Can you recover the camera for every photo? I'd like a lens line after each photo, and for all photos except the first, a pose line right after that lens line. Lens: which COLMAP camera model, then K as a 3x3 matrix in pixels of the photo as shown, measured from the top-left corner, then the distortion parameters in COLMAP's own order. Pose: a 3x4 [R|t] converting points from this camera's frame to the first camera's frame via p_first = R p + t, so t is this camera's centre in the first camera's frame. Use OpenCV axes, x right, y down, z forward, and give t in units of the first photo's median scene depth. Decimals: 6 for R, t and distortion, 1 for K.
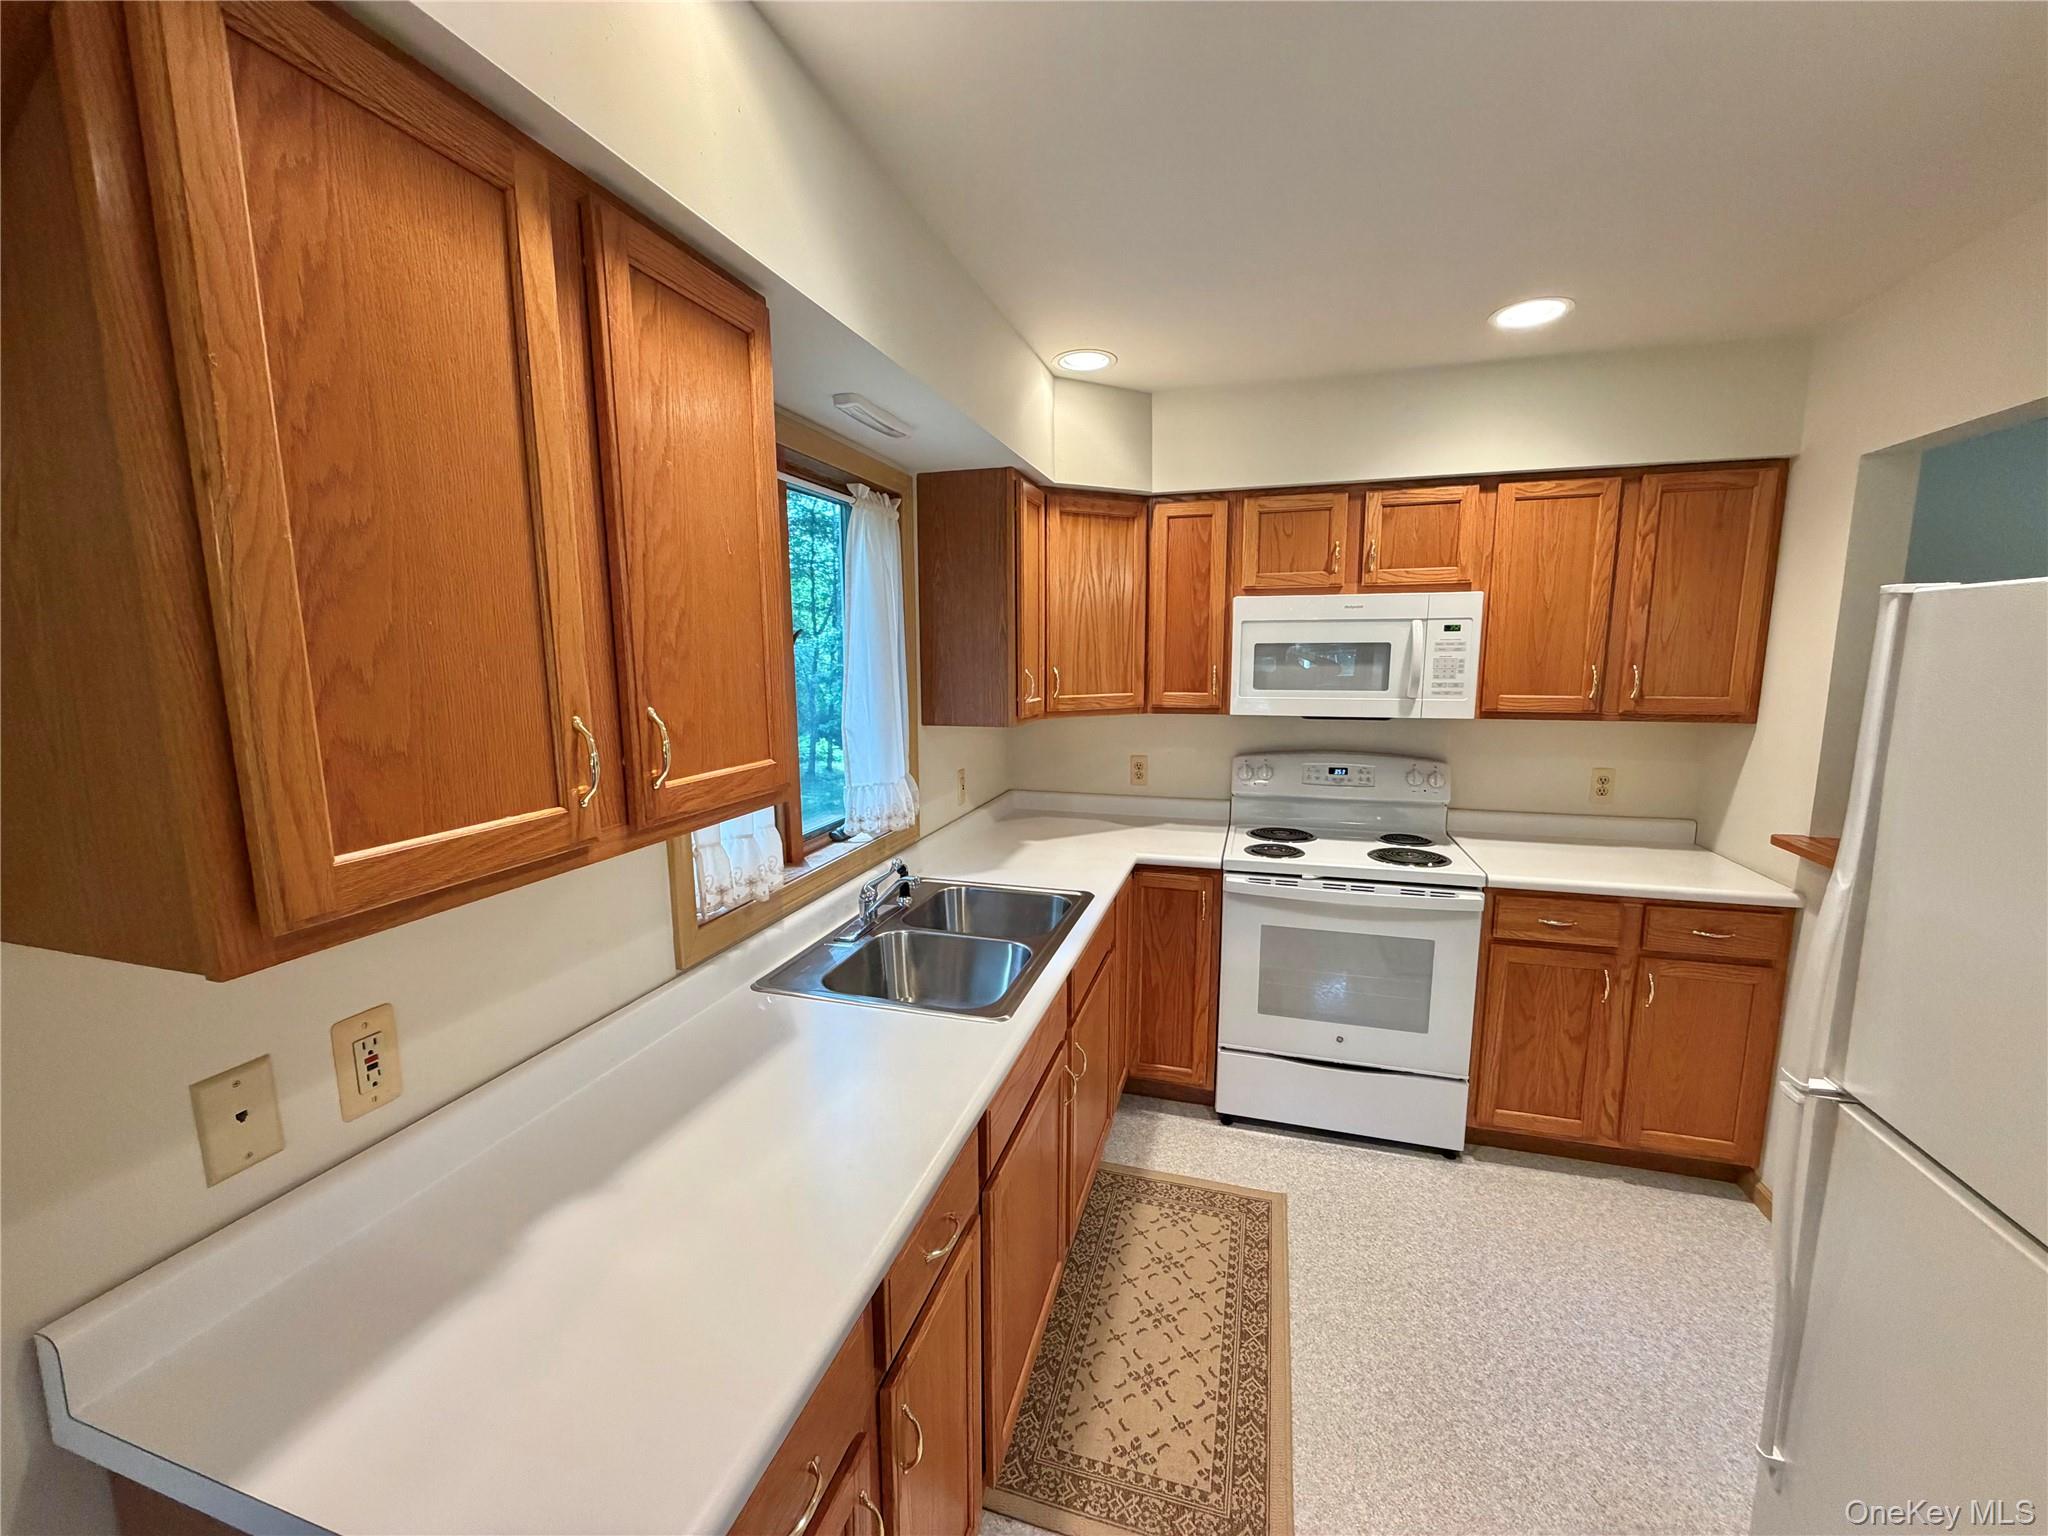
lens RADIAL K [[824.1, 0, 1021.5], [0, 824.1, 763.6], [0, 0, 1]] dist [0.000623, 0.000239]
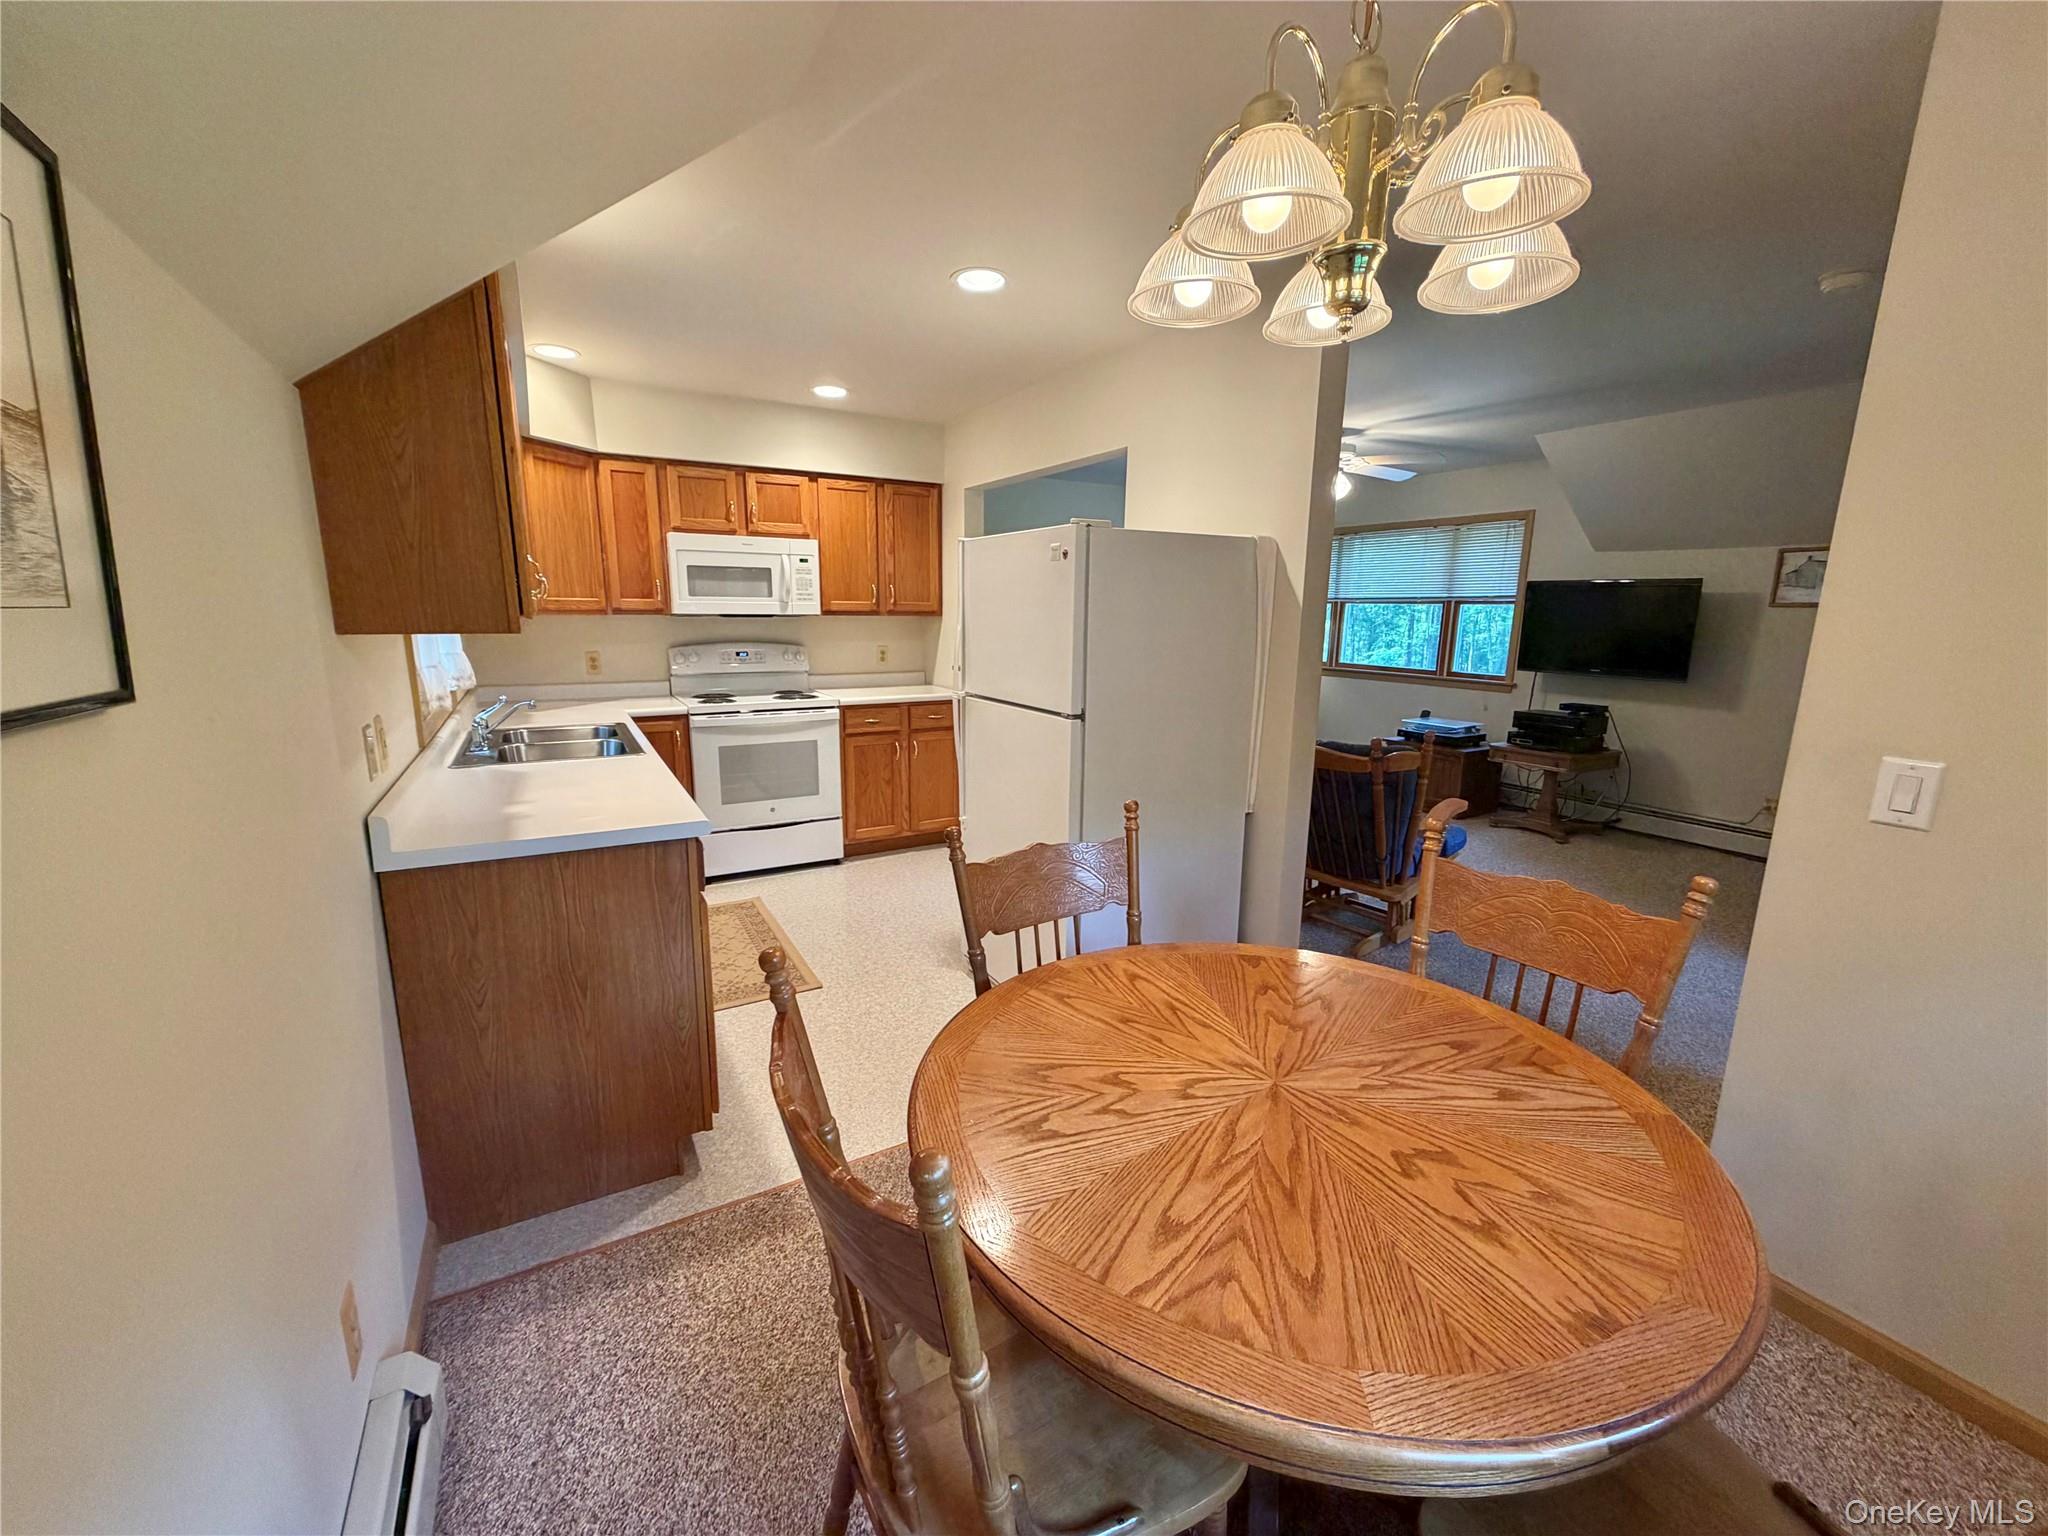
lens RADIAL K [[824.1, 0, 1018.7], [0, 824.1, 769.5], [0, 0, 1]] dist [0.000623, 0.000239]
pose [[0.682427, -0.126787, 0.719874, -0.453443], [0.091670, 0.991911, 0.087799, 0.154566], [-0.725183, 0.006074, 0.688530, -0.492988]]
